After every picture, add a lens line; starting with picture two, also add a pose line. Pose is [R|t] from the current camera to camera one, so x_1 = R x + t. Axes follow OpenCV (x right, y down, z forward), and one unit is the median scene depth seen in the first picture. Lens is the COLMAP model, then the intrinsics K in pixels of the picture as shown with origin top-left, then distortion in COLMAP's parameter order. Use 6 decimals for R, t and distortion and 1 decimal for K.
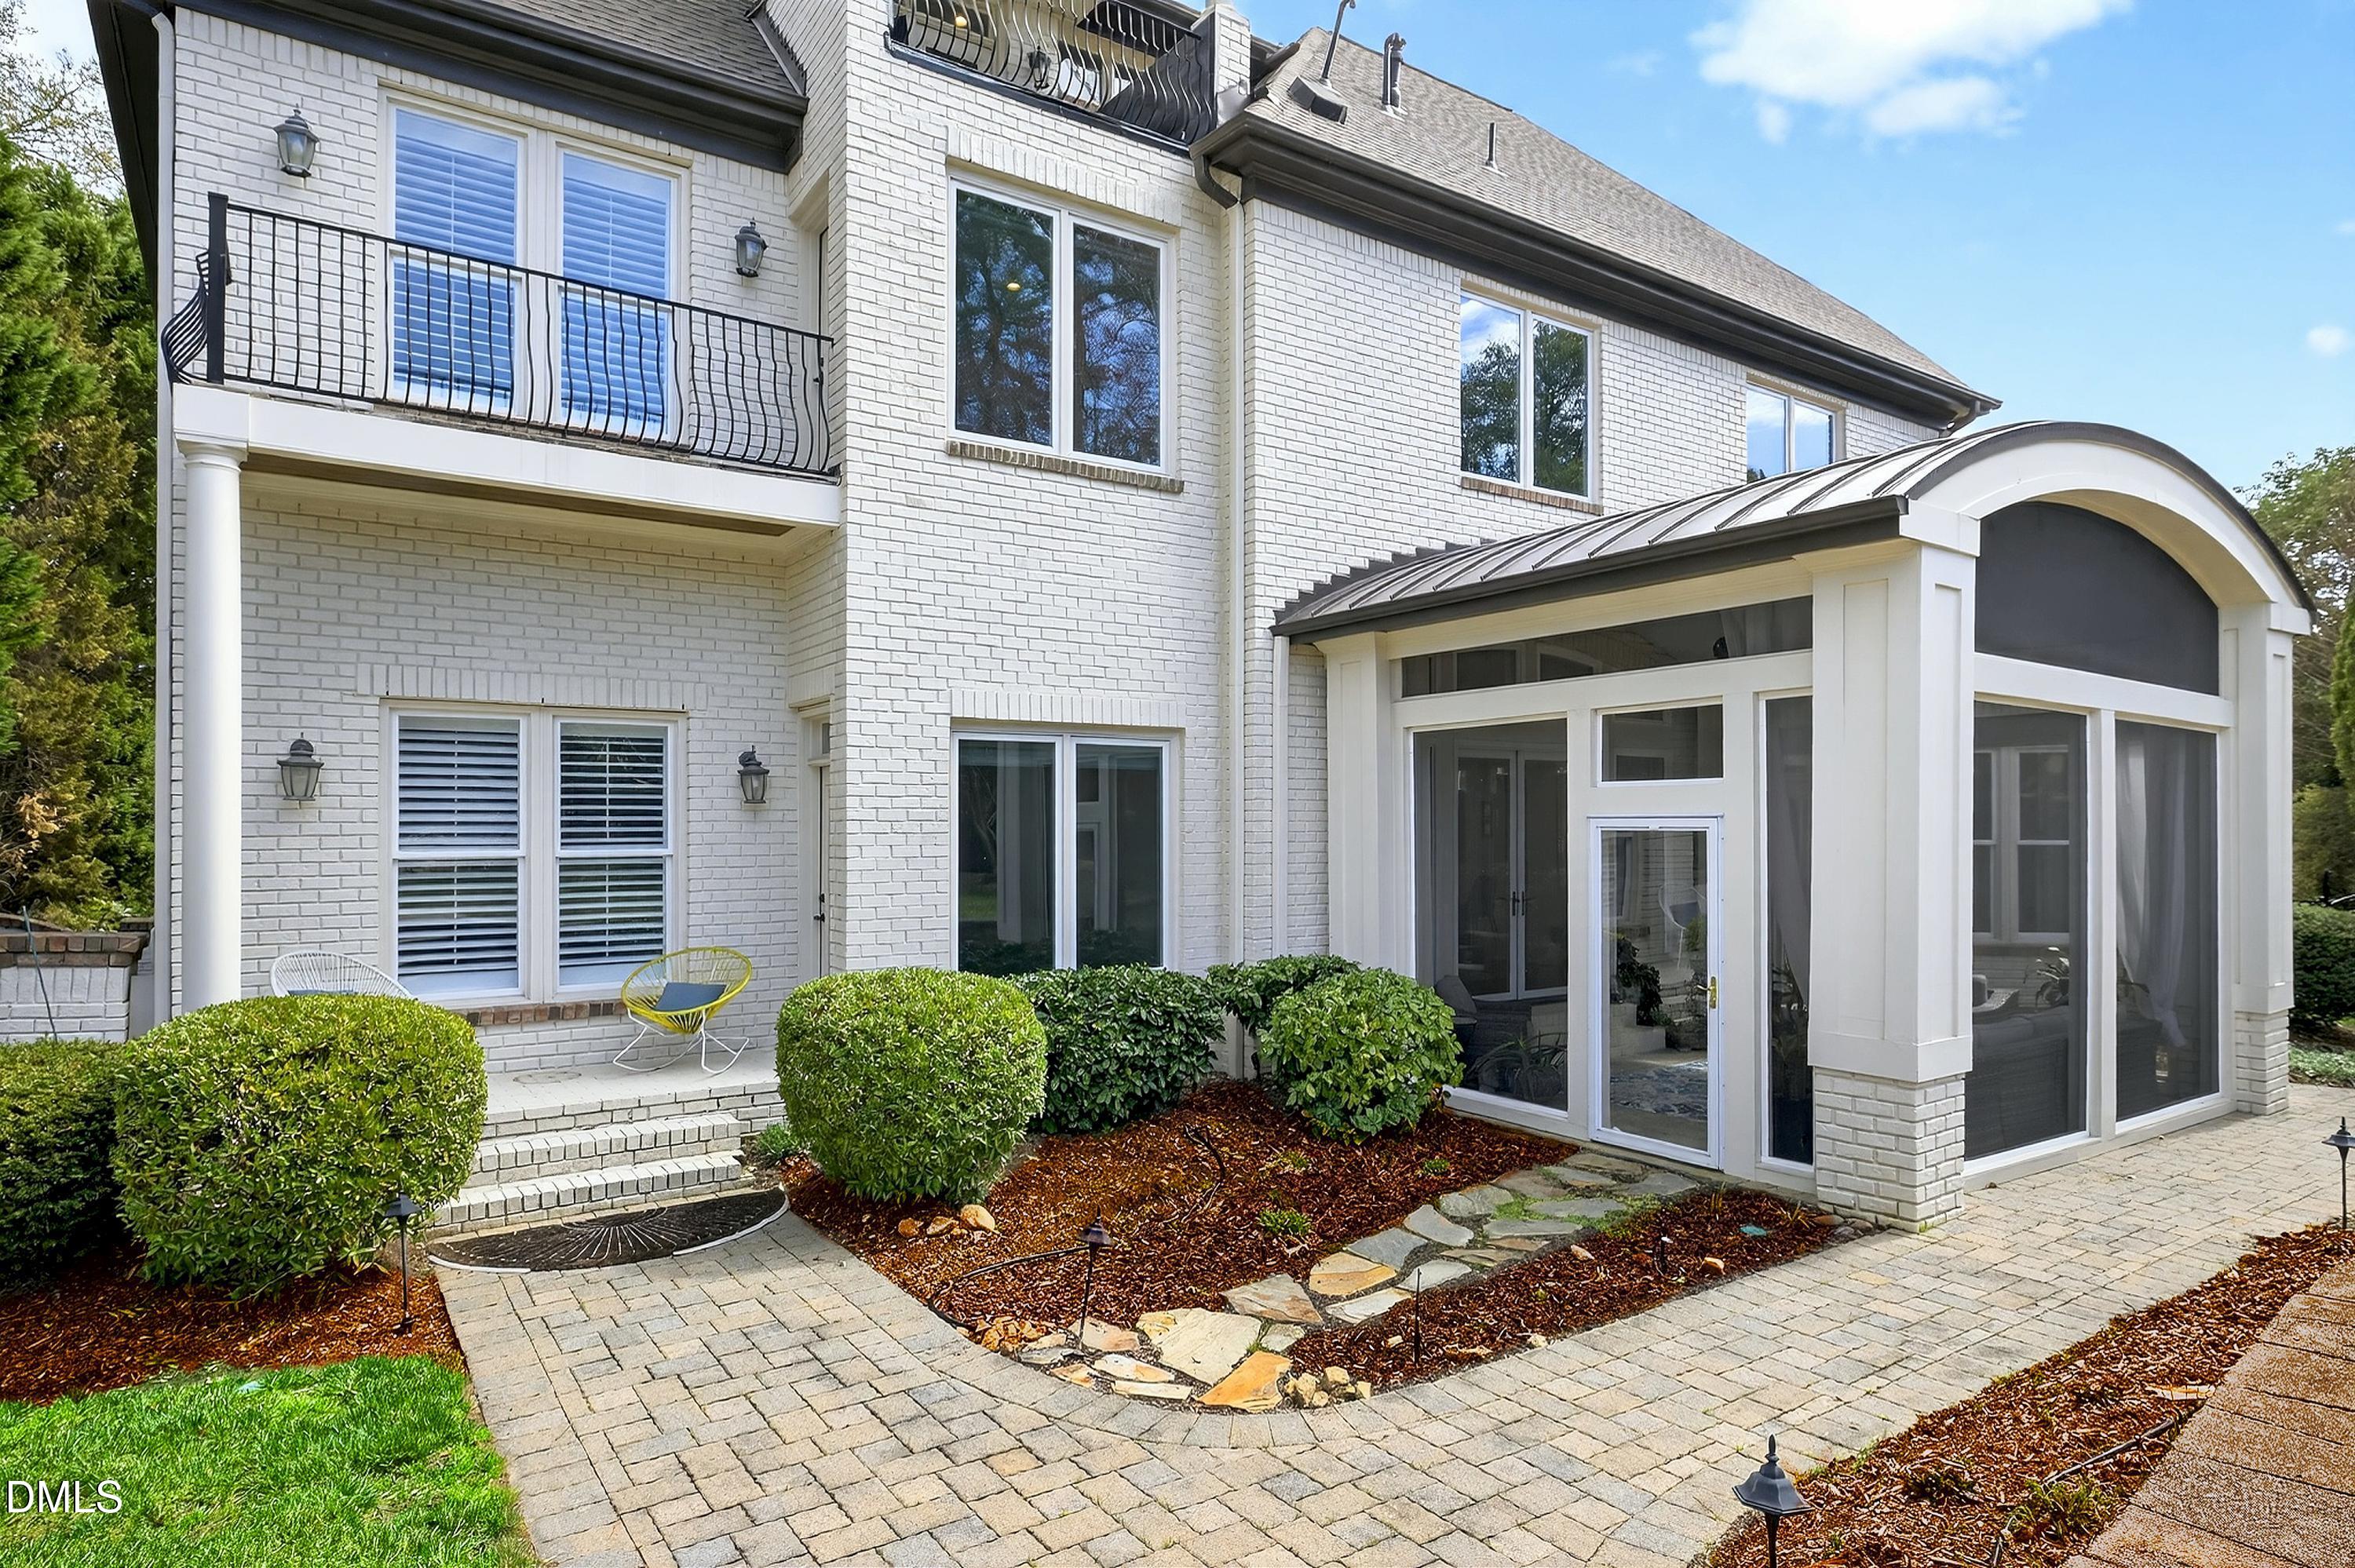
lens RADIAL K [[1357.3, 0, 1181.0], [0, 1357.3, 816.8], [0, 0, 1]] dist [0.018126, -0.000274]
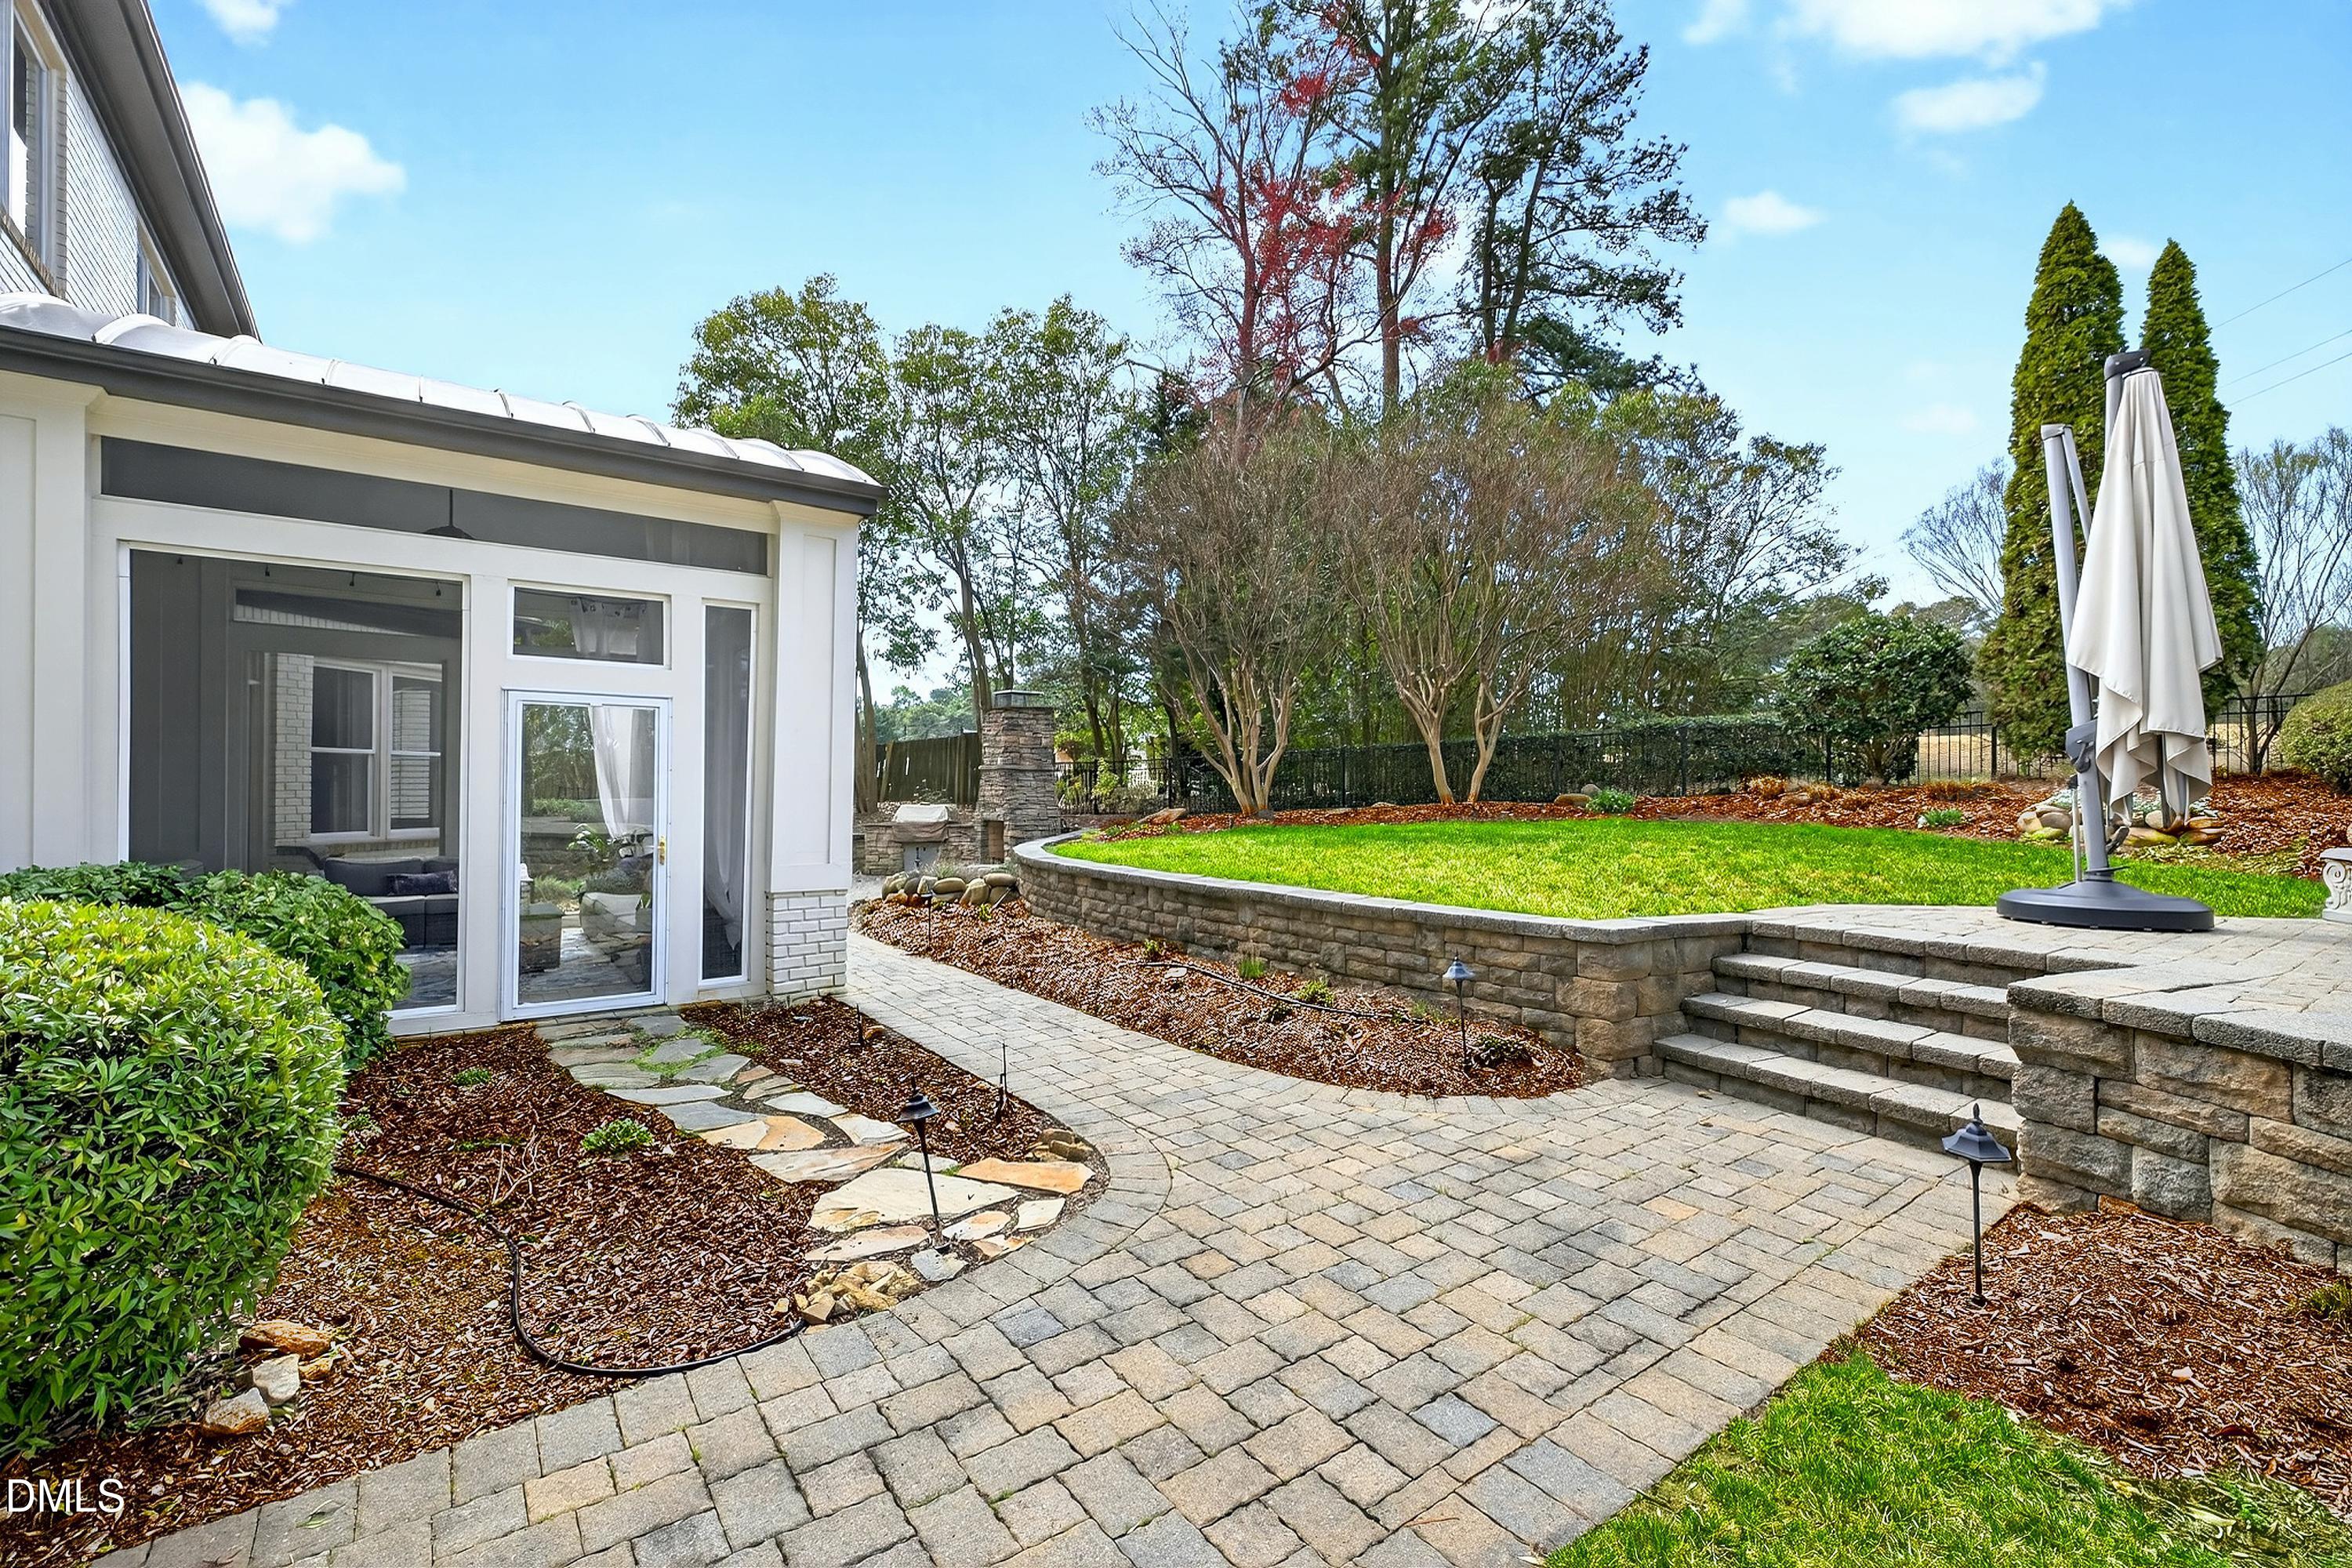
lens RADIAL K [[1013.3, 0, 1176.0], [0, 1013.3, 784.0], [0, 0, 1]] dist [0.022866, 0.000020]
pose [[-0.043350, 0.005039, 0.999047, -0.670194], [-0.010924, 0.999925, -0.005517, 0.098859], [-0.999000, -0.011153, -0.043292, 0.821107]]
